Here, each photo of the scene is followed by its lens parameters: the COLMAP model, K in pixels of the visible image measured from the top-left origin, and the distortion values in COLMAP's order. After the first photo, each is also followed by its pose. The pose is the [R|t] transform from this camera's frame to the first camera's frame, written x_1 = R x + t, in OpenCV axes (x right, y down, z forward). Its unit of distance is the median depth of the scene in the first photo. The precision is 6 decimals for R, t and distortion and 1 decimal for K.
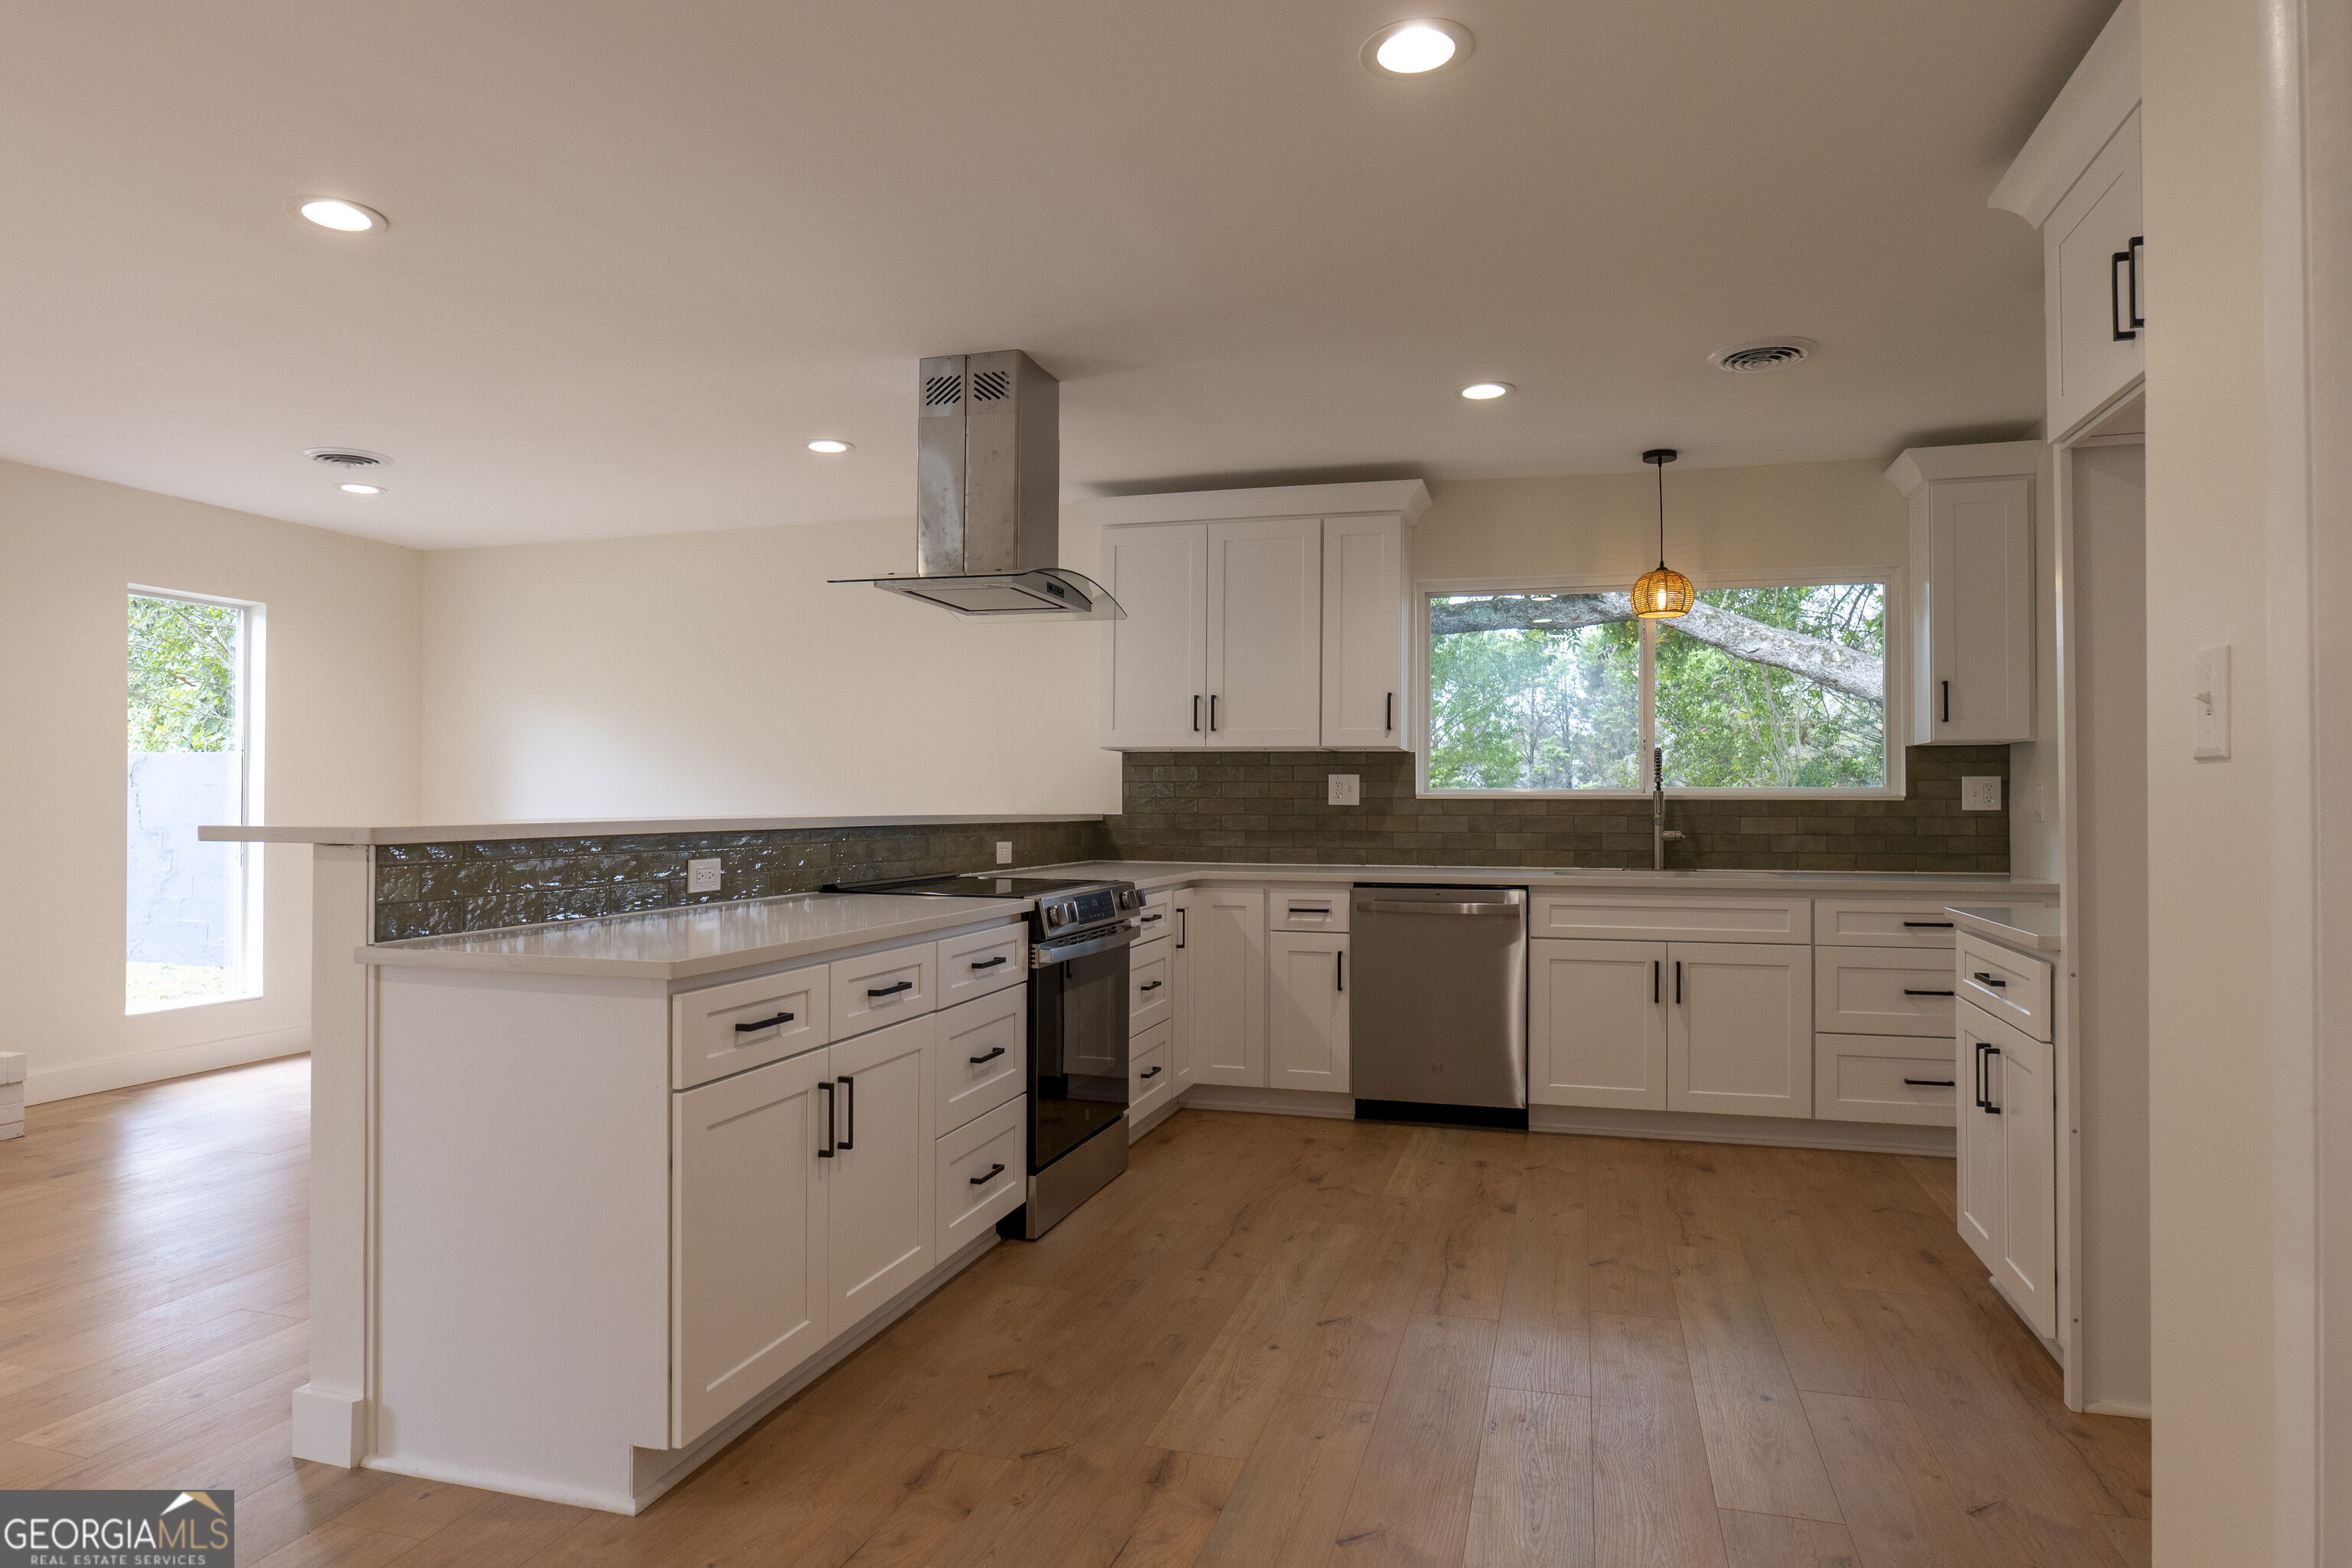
lens RADIAL K [[1382.3, 0, 1176.0], [0, 1382.3, 784.0], [0, 0, 1]] dist [-0.009919, 0.001227]
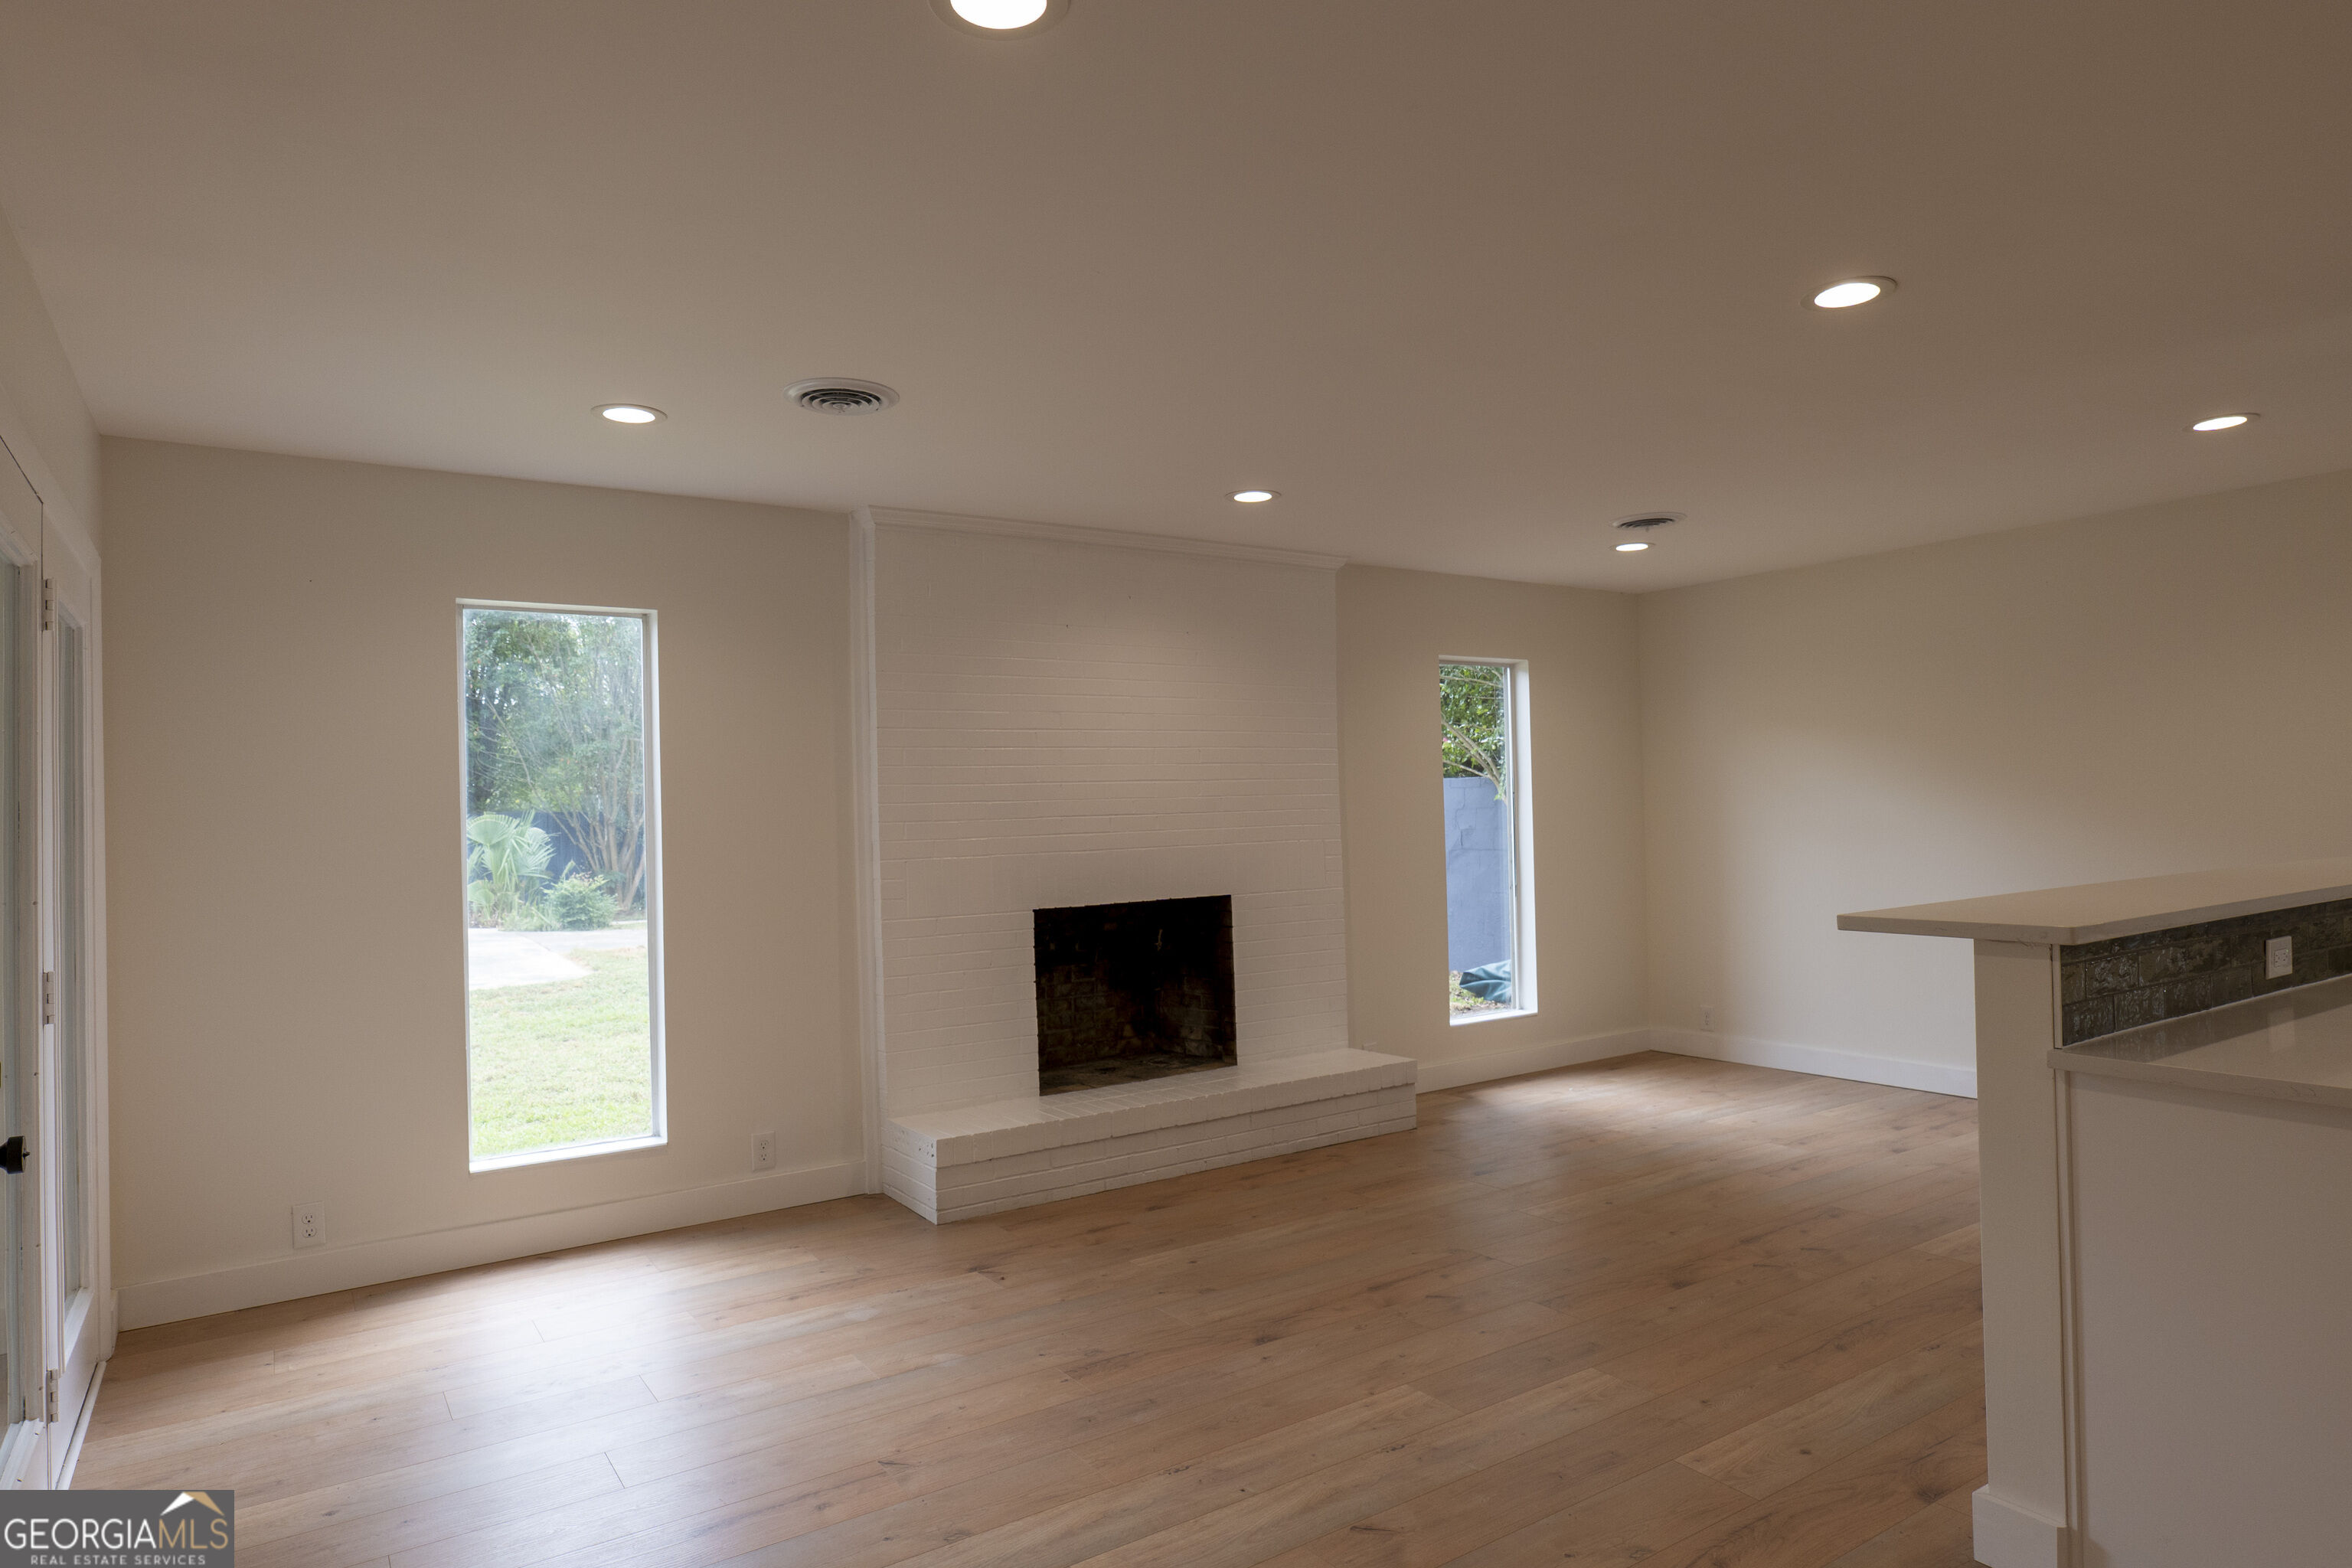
lens RADIAL K [[1382.3, 0, 1176.0], [0, 1382.3, 784.0], [0, 0, 1]] dist [-0.009919, 0.001227]
pose [[0.771187, -0.033433, -0.635730, -0.356554], [0.035205, 0.999332, -0.009849, -0.061640], [0.635634, -0.014786, 0.771849, -0.091319]]
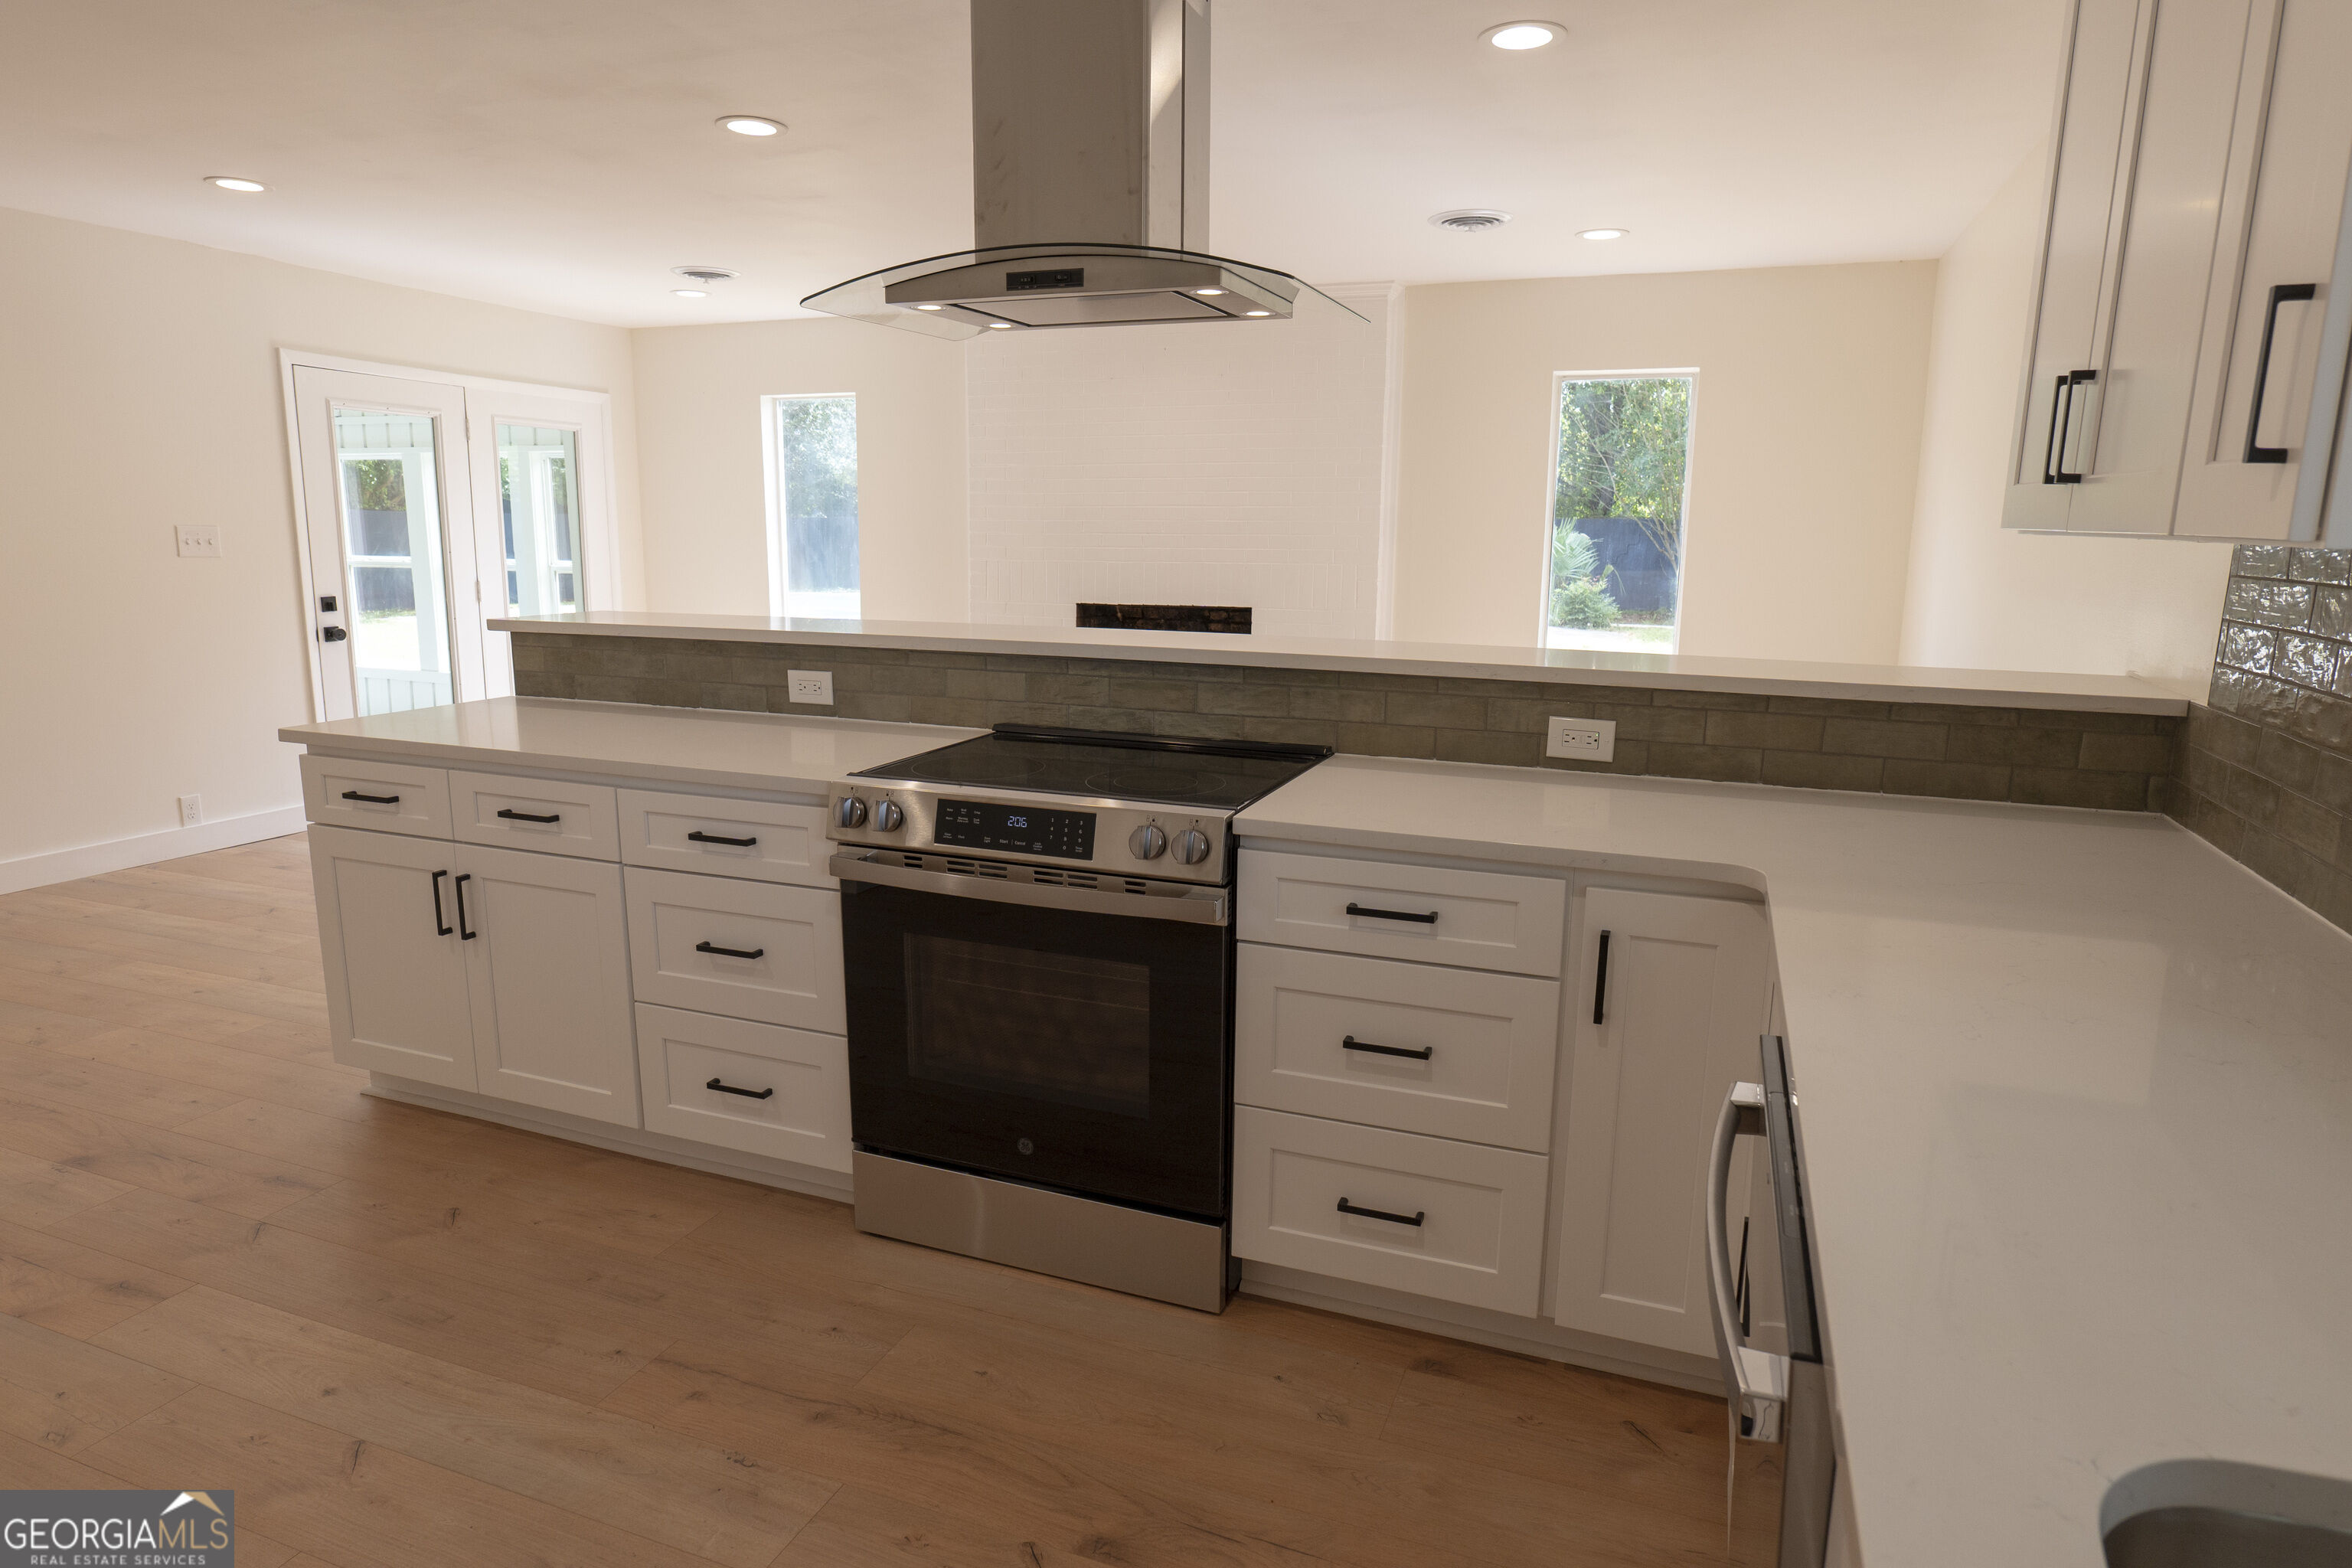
lens RADIAL K [[1382.3, 0, 1176.0], [0, 1382.3, 784.0], [0, 0, 1]] dist [-0.009919, 0.001227]
pose [[-0.092719, 0.179087, -0.979455, 0.637146], [0.001787, 0.983720, 0.179698, -0.044616], [0.995691, 0.014911, -0.091529, 1.385098]]
